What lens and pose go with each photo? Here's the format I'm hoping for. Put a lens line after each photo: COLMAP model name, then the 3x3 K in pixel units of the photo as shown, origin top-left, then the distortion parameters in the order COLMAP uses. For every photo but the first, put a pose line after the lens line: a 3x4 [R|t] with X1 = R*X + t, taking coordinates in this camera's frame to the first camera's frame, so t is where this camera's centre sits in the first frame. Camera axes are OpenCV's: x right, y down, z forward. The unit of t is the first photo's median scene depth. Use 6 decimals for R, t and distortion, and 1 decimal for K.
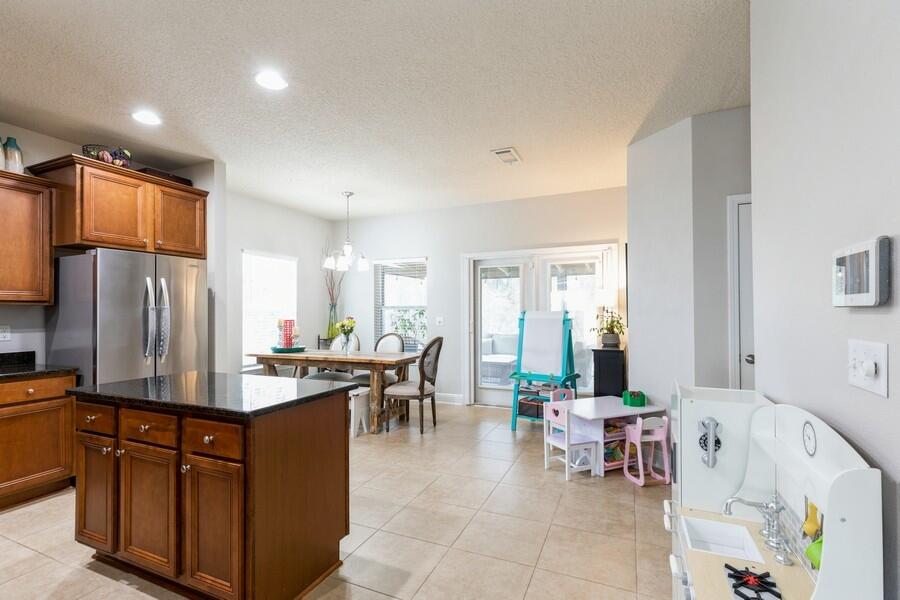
lens RADIAL K [[411.4, 0, 443.6], [0, 411.4, 302.9], [0, 0, 1]] dist [0.004489, 0.000040]
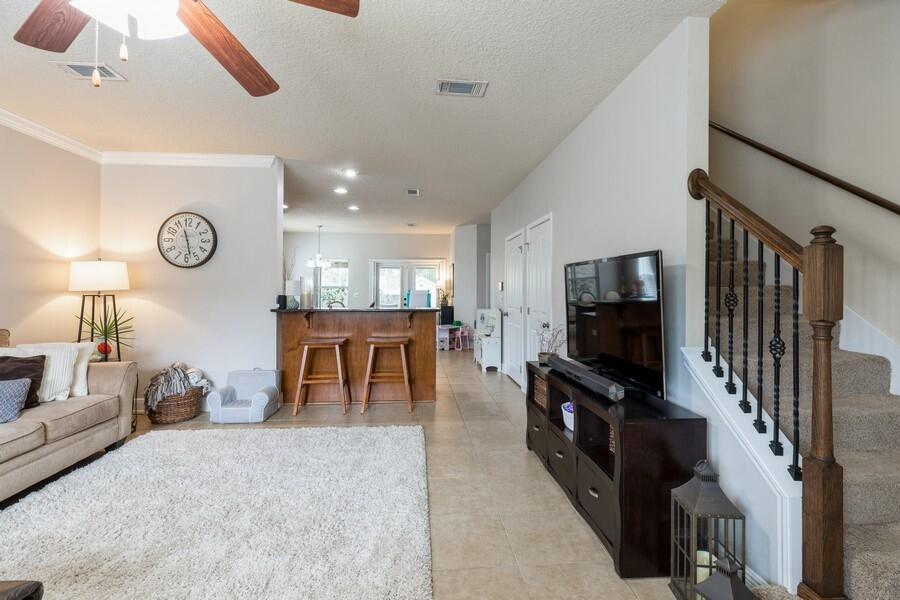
lens RADIAL K [[411.4, 0, 451.3], [0, 411.4, 294.2], [0, 0, 1]] dist [0.004489, 0.000040]
pose [[0.874018, -0.003496, 0.485881, -0.910151], [-0.006072, 0.999817, 0.018115, 0.001152], [-0.485856, -0.018783, 0.873837, -1.369054]]
